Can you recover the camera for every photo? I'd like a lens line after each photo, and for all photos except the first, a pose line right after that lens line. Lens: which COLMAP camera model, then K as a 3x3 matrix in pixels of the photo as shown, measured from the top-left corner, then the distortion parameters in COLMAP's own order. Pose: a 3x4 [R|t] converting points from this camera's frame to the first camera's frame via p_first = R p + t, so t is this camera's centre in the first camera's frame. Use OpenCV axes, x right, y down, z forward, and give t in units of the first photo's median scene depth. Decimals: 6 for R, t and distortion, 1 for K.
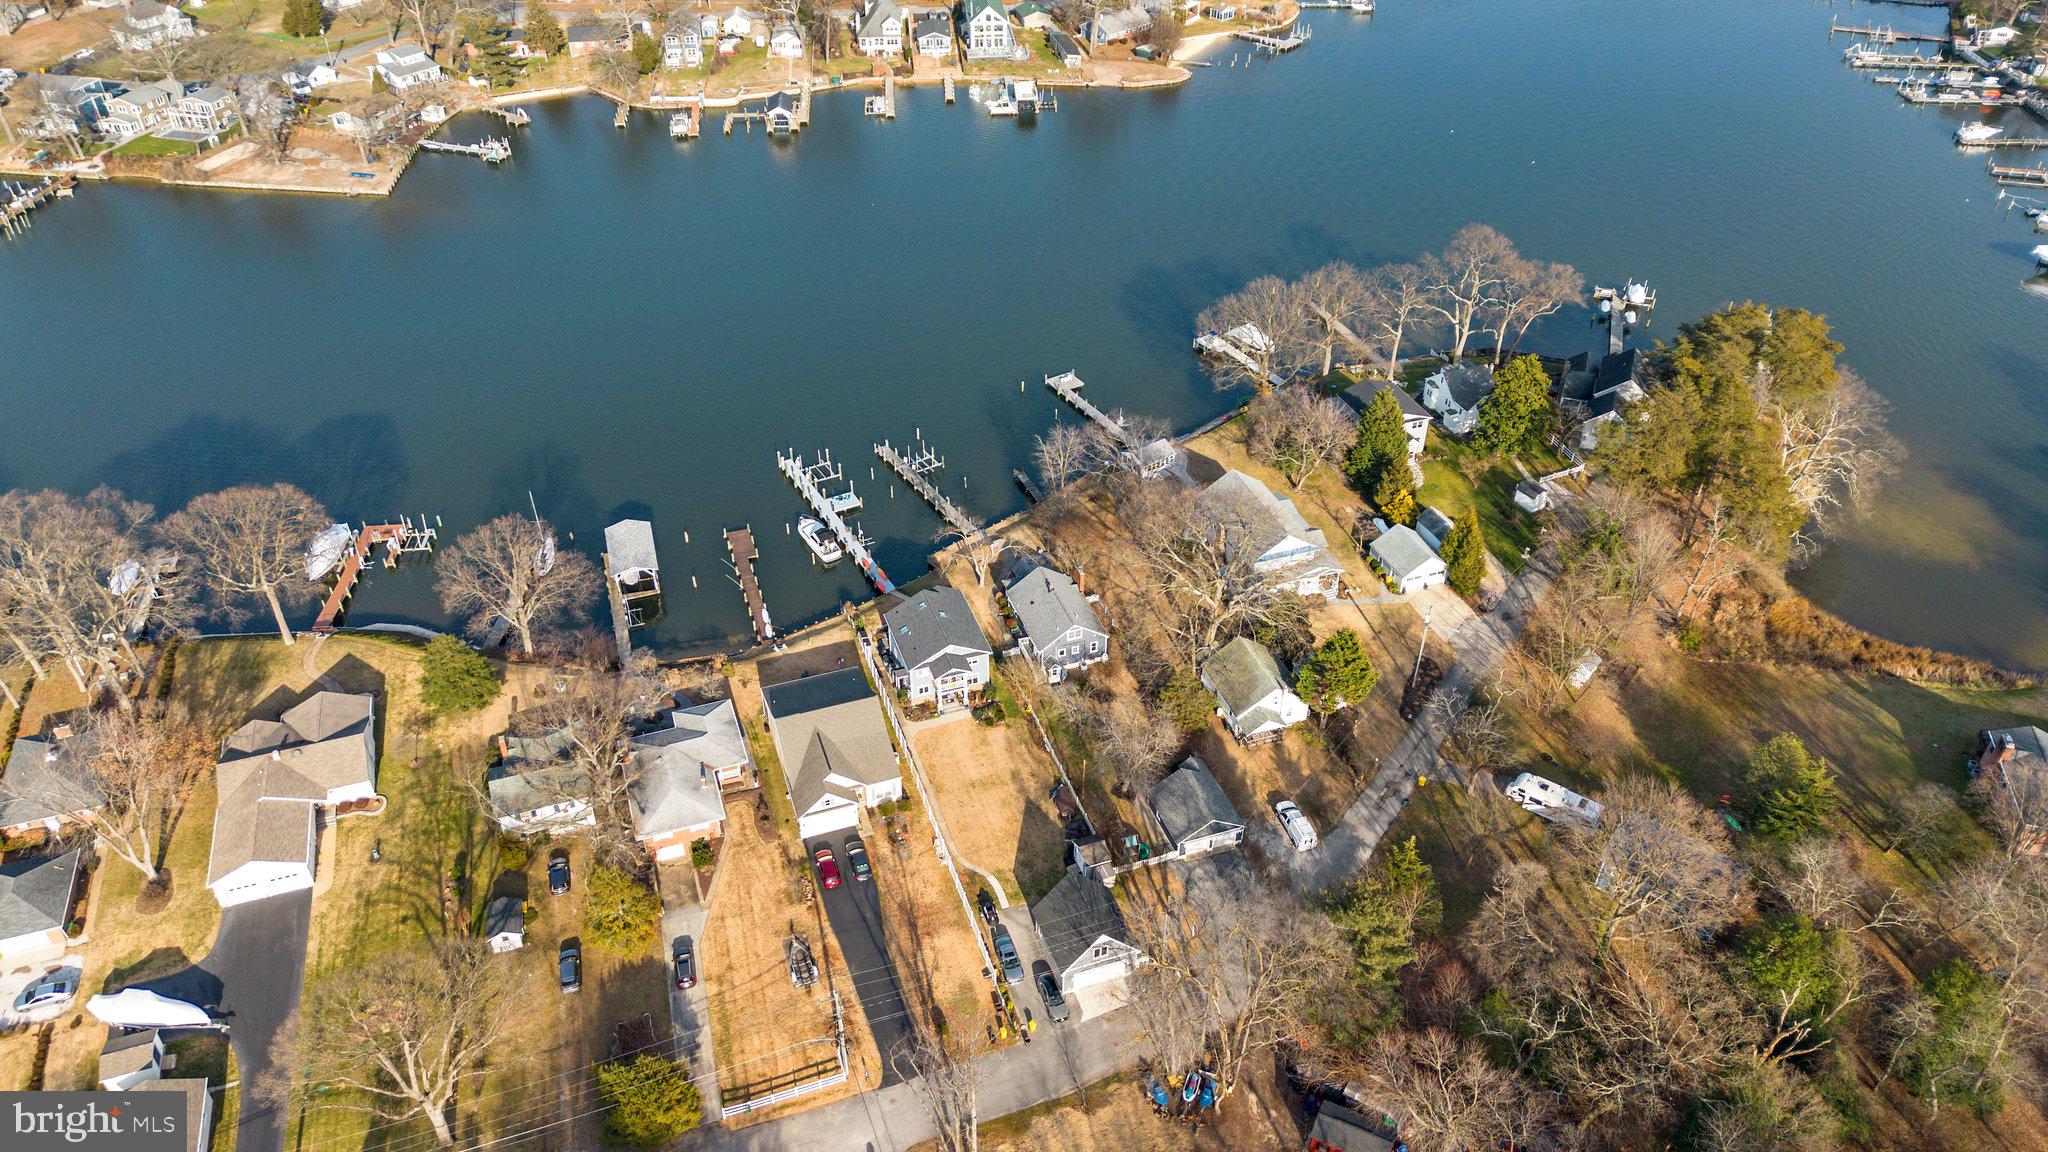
lens RADIAL K [[1439.2, 0, 1024.0], [0, 1439.2, 576.0], [0, 0, 1]] dist [0.063156, -0.058037]
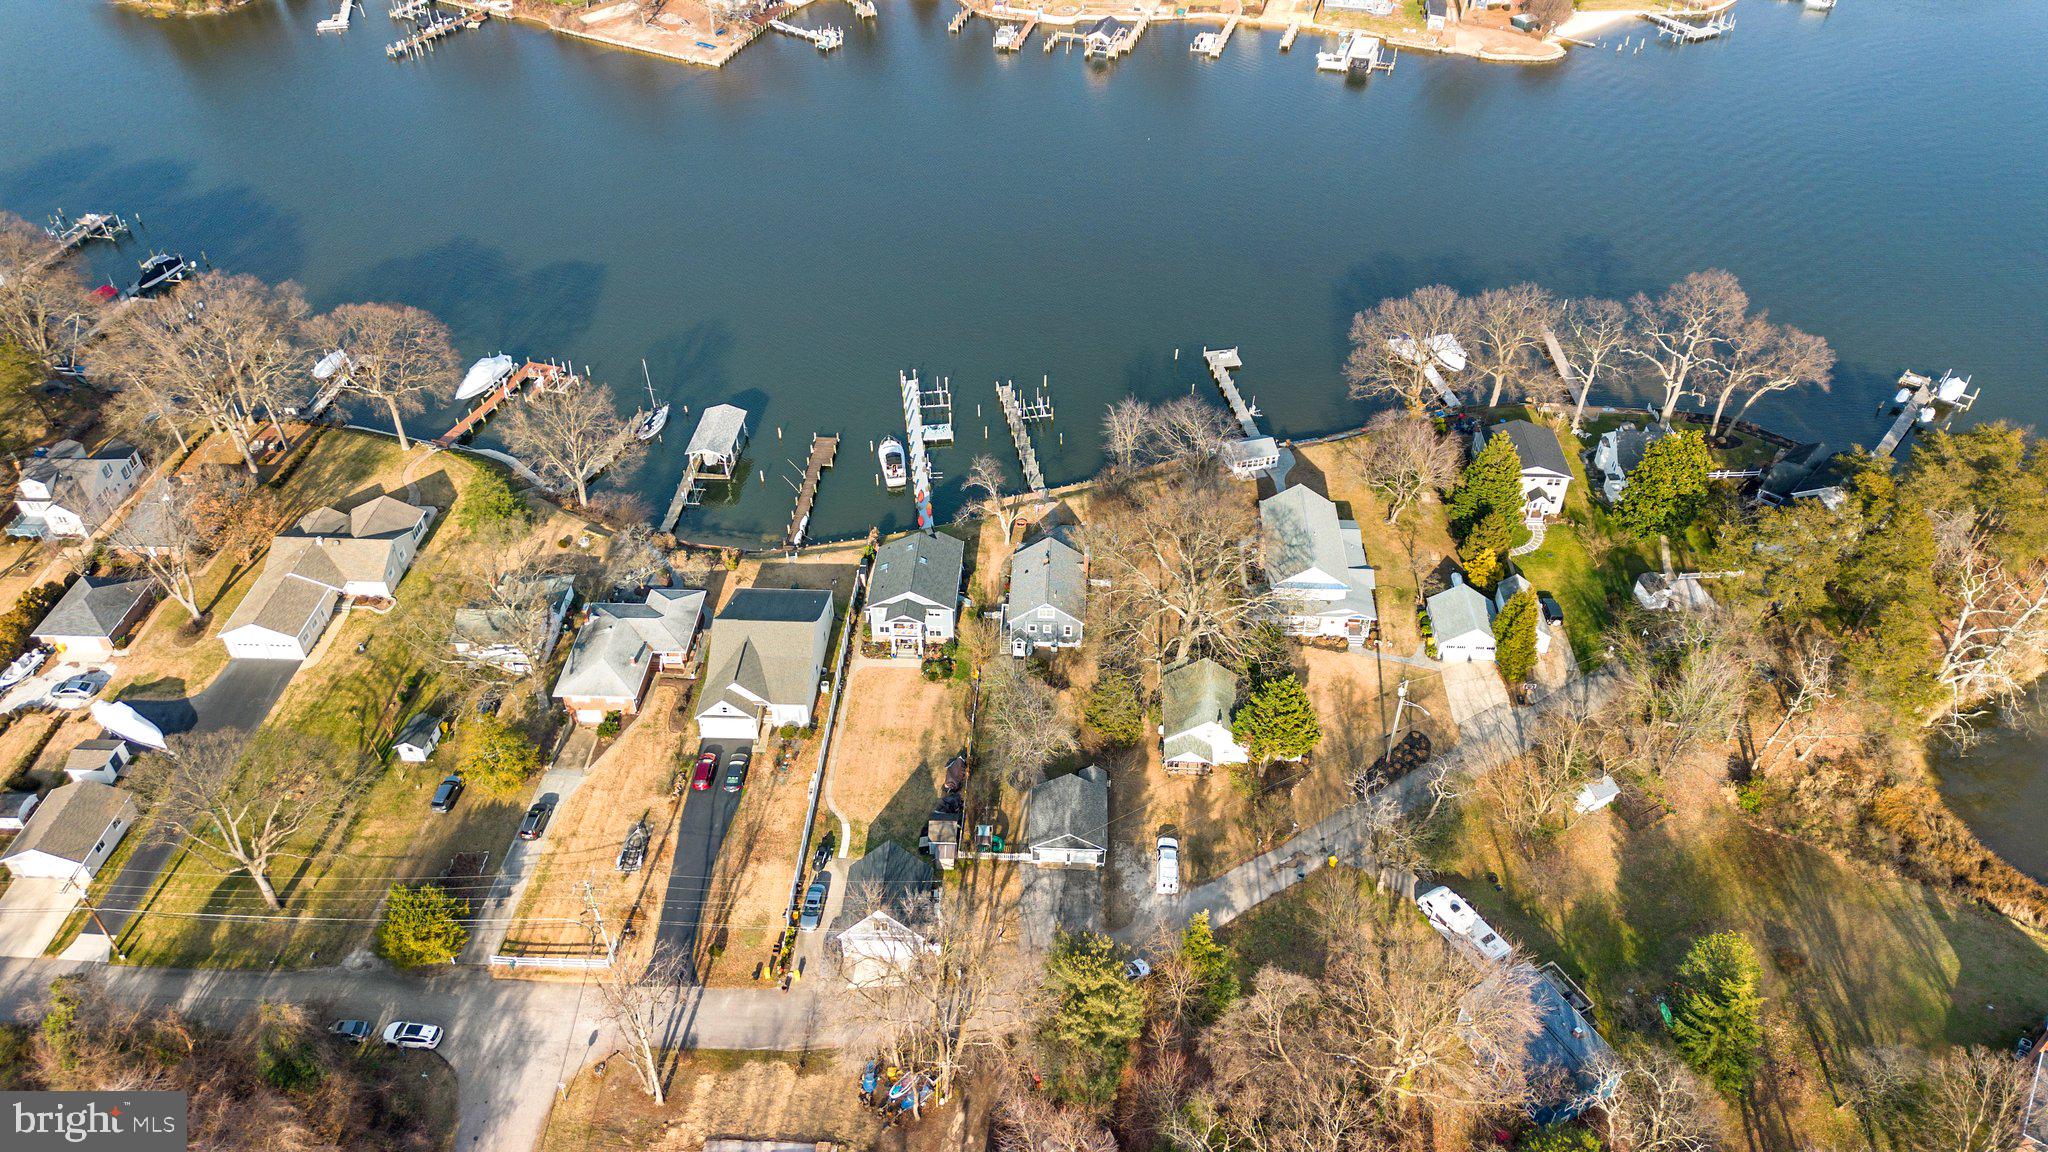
lens RADIAL K [[1439.2, 0, 1024.0], [0, 1439.2, 576.0], [0, 0, 1]] dist [0.063156, -0.058037]
pose [[0.928466, 0.238007, -0.285140, 0.249542], [-0.224796, 0.971222, 0.078705, -0.048197], [0.295666, -0.008976, 0.955249, 0.062010]]
